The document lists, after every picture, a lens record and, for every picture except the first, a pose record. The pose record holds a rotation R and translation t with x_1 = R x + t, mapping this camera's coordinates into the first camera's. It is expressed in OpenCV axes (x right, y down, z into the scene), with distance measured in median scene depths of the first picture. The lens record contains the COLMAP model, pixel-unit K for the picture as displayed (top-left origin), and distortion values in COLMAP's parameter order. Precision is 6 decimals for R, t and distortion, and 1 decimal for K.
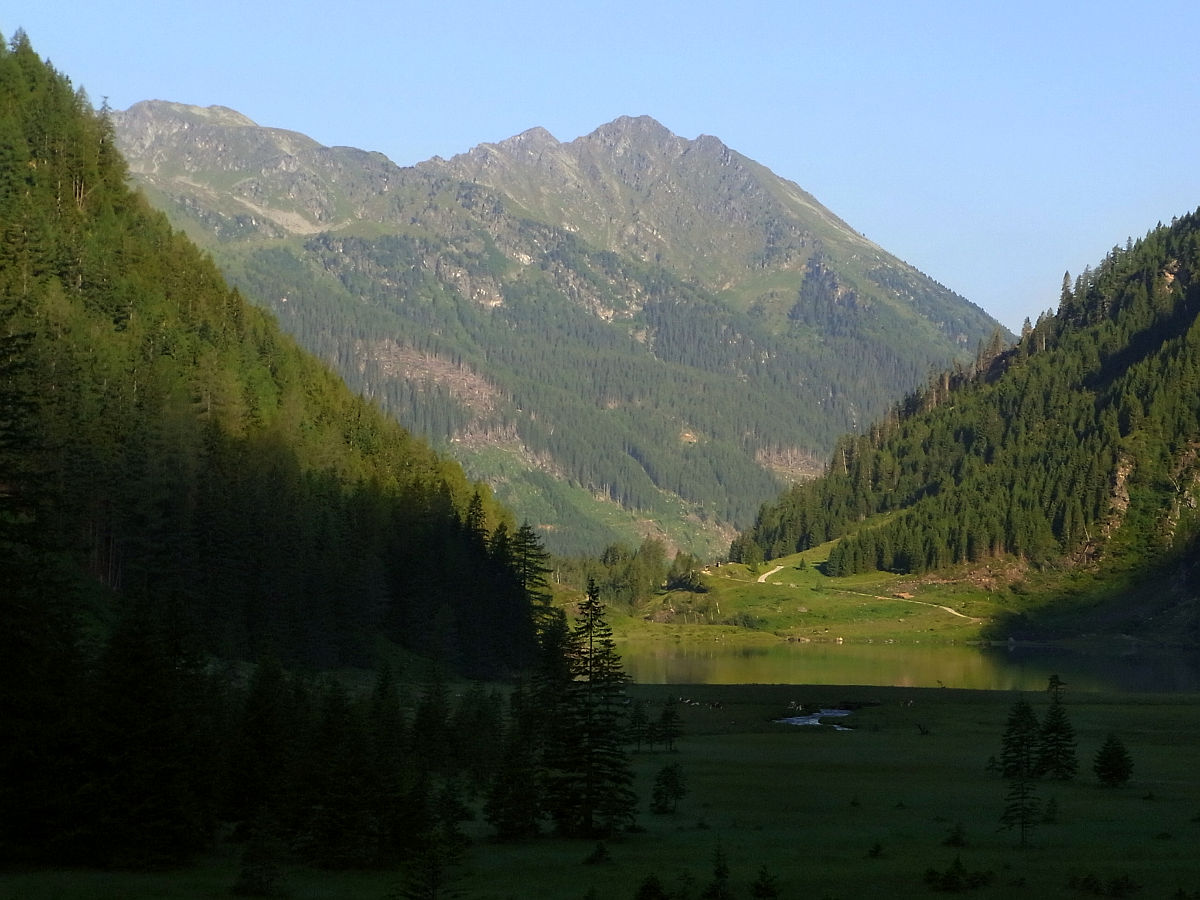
lens RADIAL K [[3336.1, 0, 575.8], [0, 3336.1, 572.0], [0, 0, 1]] dist [0.135305, -1.021463]
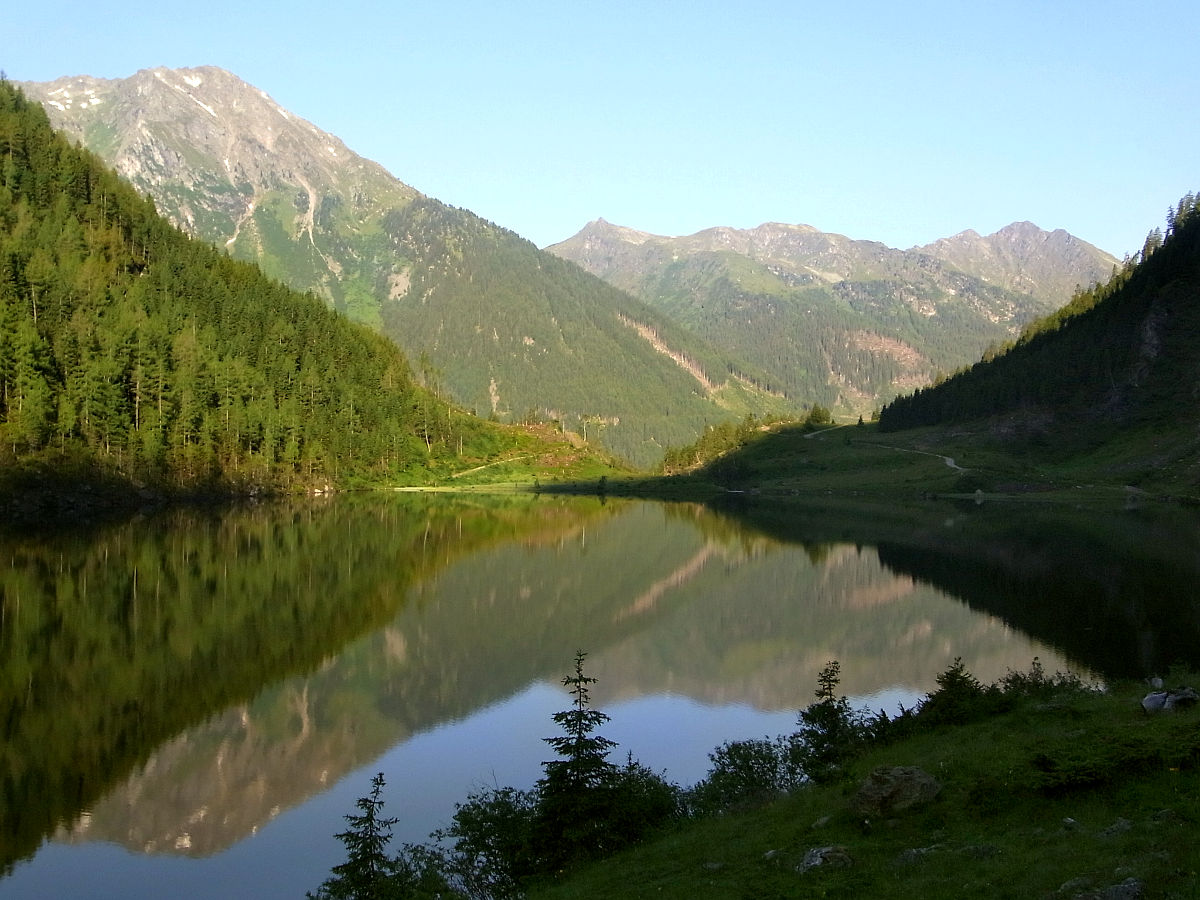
lens RADIAL K [[1470.1, 0, 600.0], [0, 1470.1, 450.0], [0, 0, 1]] dist [0.002989, 0.073169]
pose [[0.958607, -0.001119, -0.284731, 0.030892], [-0.000527, 0.999984, -0.005705, 0.002393], [0.284733, 0.005619, 0.958590, 0.125991]]
